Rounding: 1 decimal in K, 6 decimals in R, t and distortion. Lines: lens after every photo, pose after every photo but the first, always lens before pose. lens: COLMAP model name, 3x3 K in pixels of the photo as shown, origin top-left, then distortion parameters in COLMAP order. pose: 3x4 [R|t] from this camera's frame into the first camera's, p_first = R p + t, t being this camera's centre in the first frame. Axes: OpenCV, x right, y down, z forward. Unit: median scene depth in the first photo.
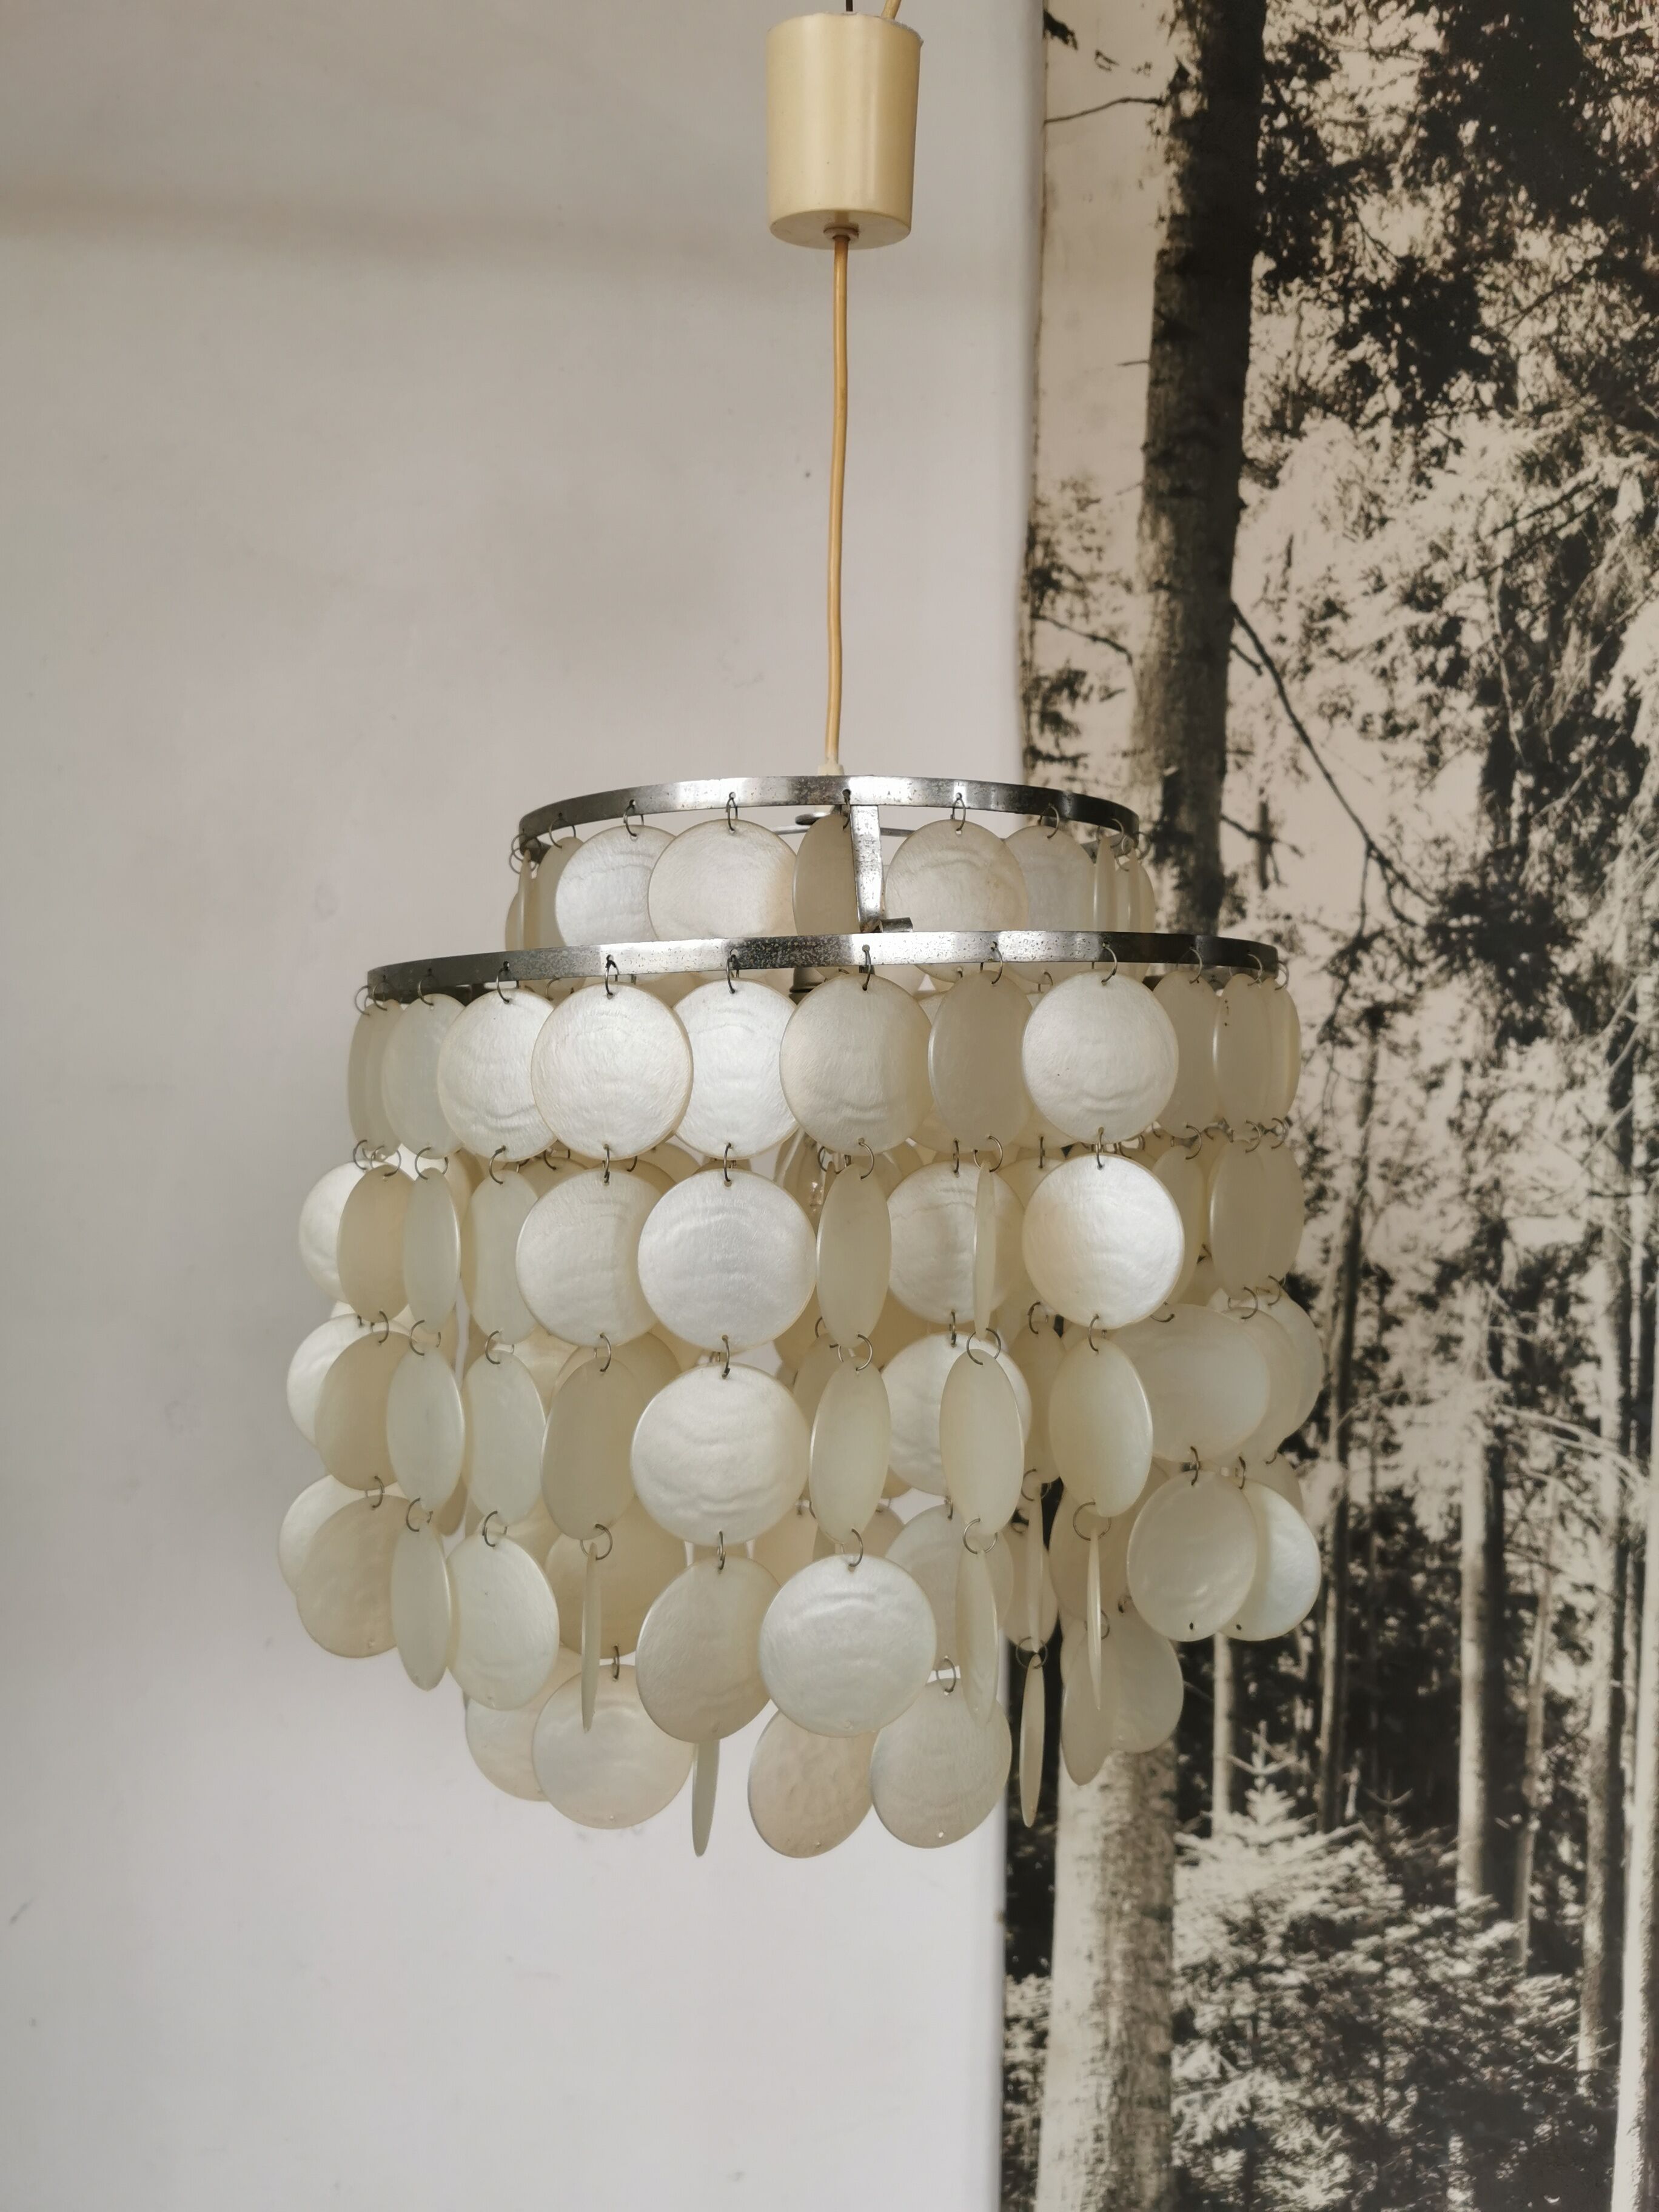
lens RADIAL K [[1763.5, 0, 876.7], [0, 1763.5, 1095.8], [0, 0, 1]] dist [0.033899, -0.066869]
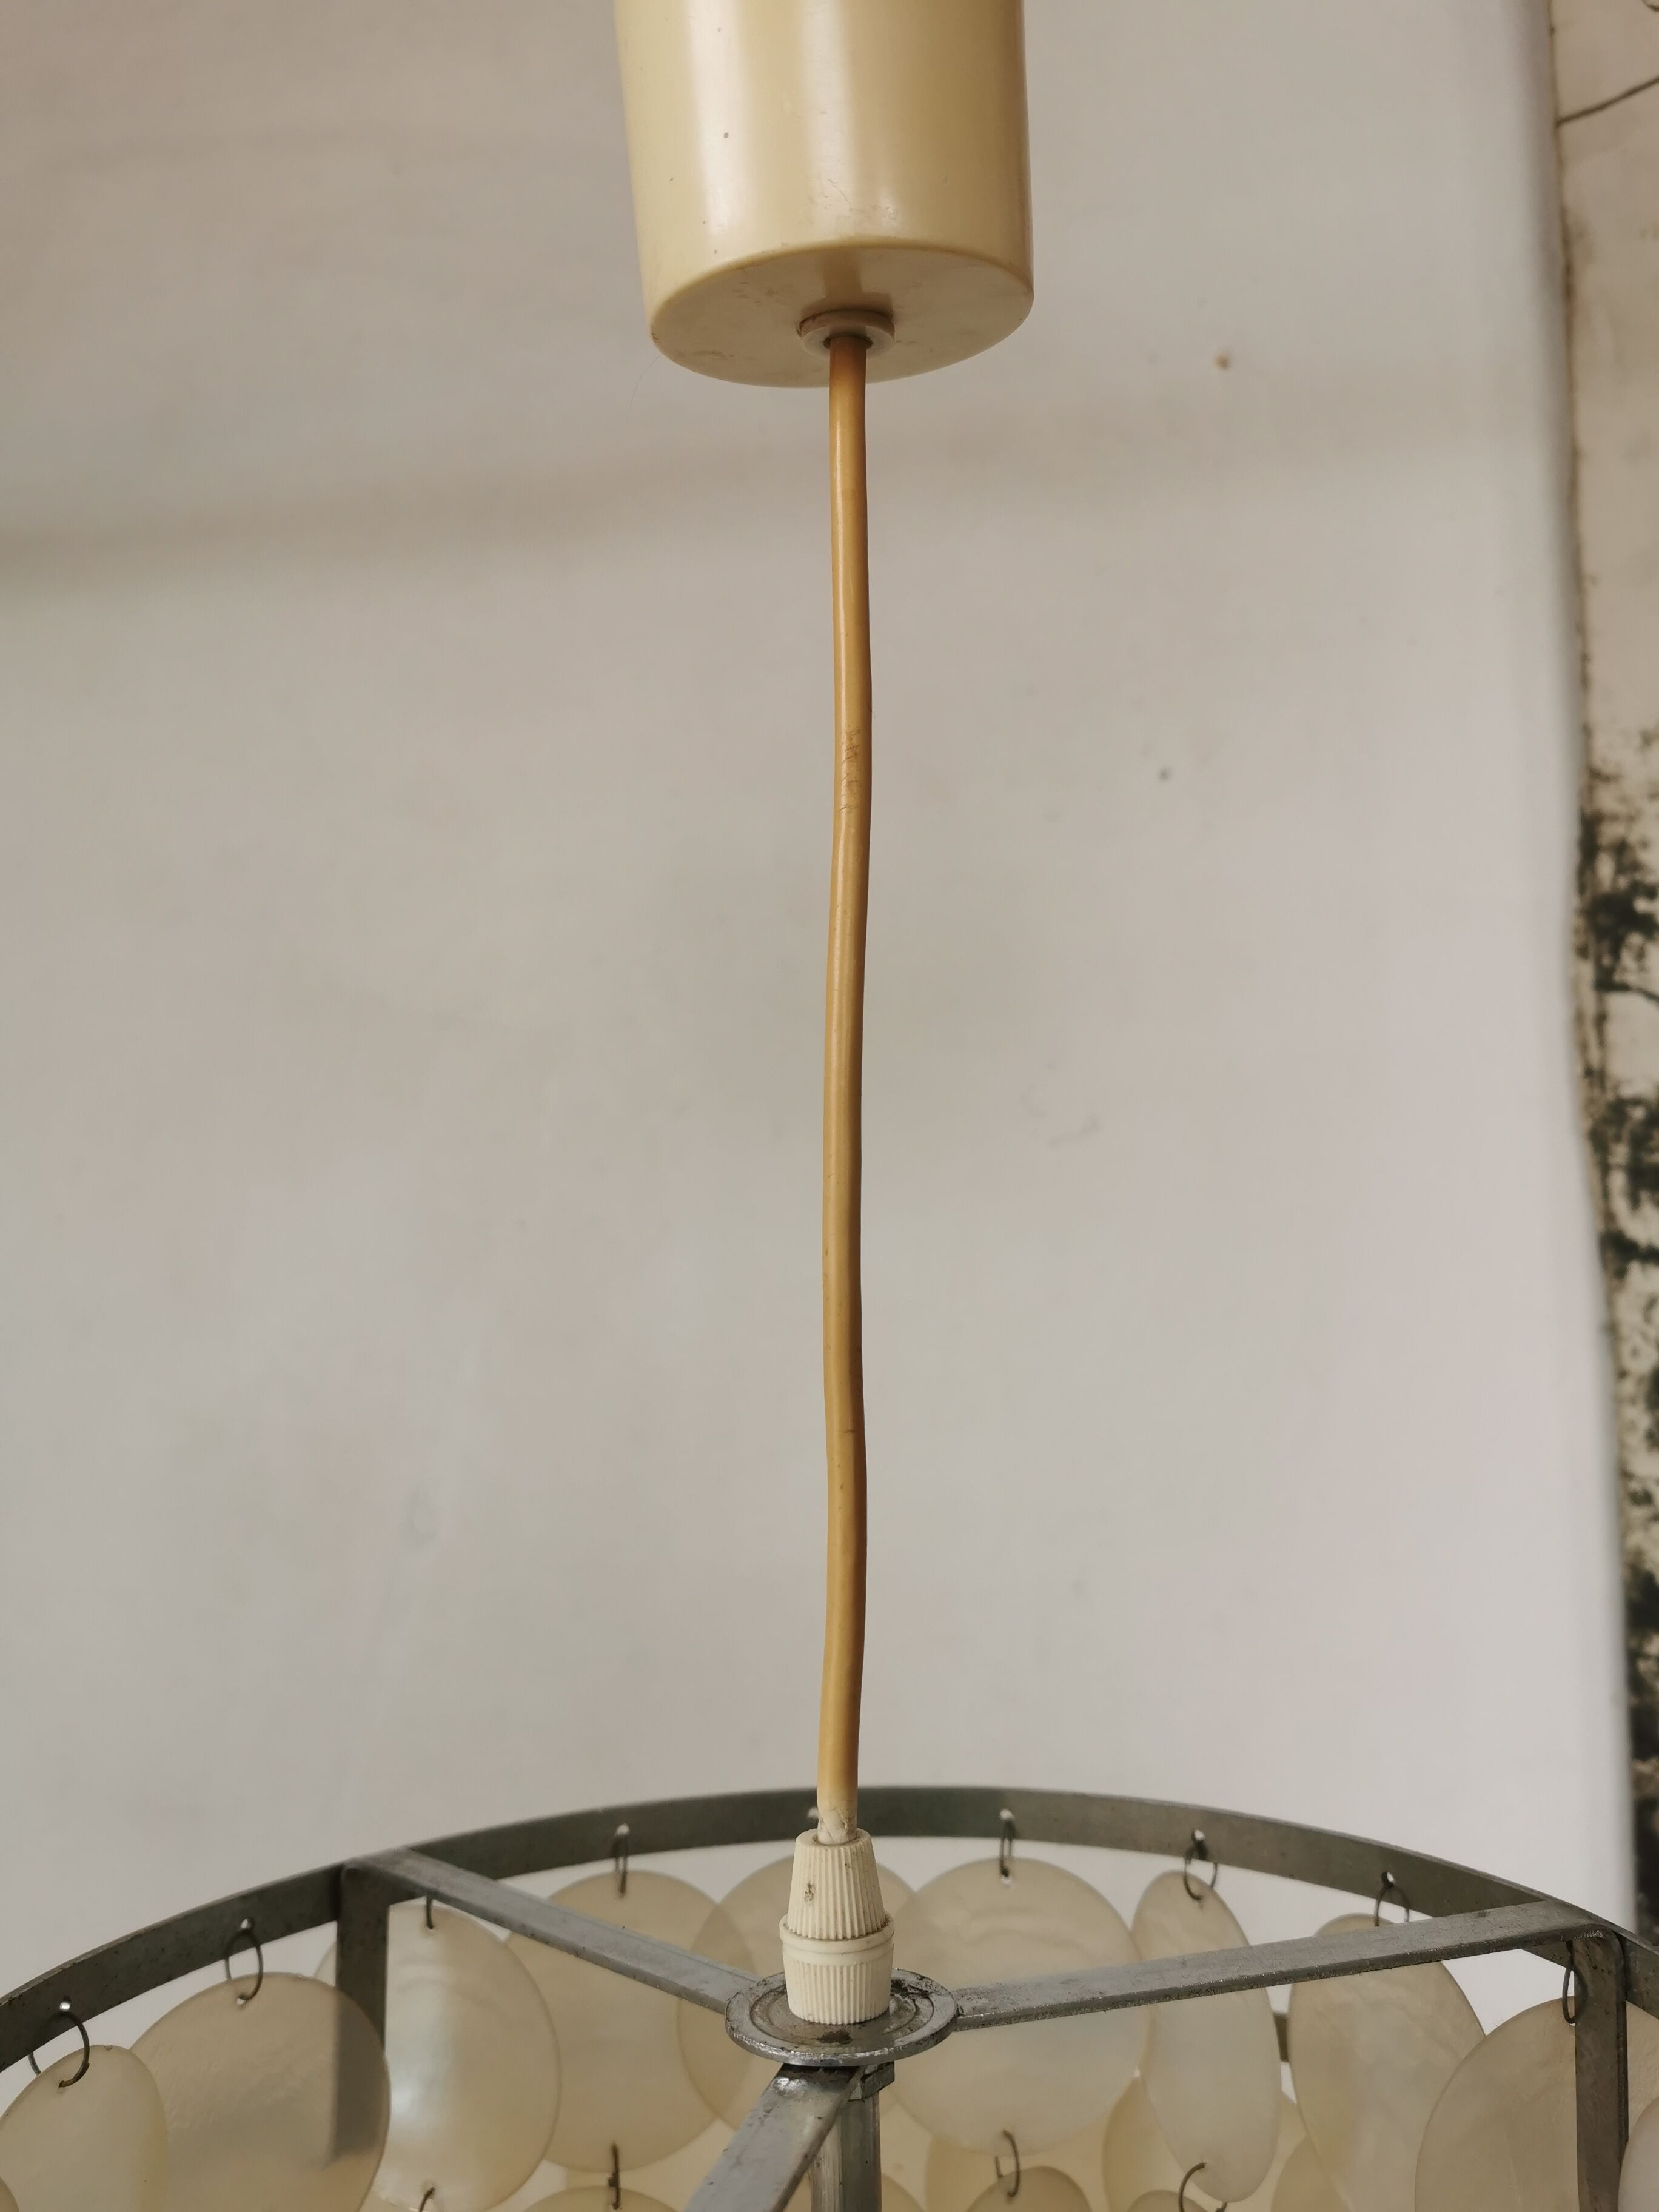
lens RADIAL K [[1763.5, 0, 804.7], [0, 1763.5, 1068.1], [0, 0, 1]] dist [0.033899, -0.066869]
pose [[0.931801, -0.059967, -0.357981, 0.054505], [0.014491, 0.991618, -0.128392, -0.182025], [0.362679, 0.114449, 0.924860, 0.424696]]
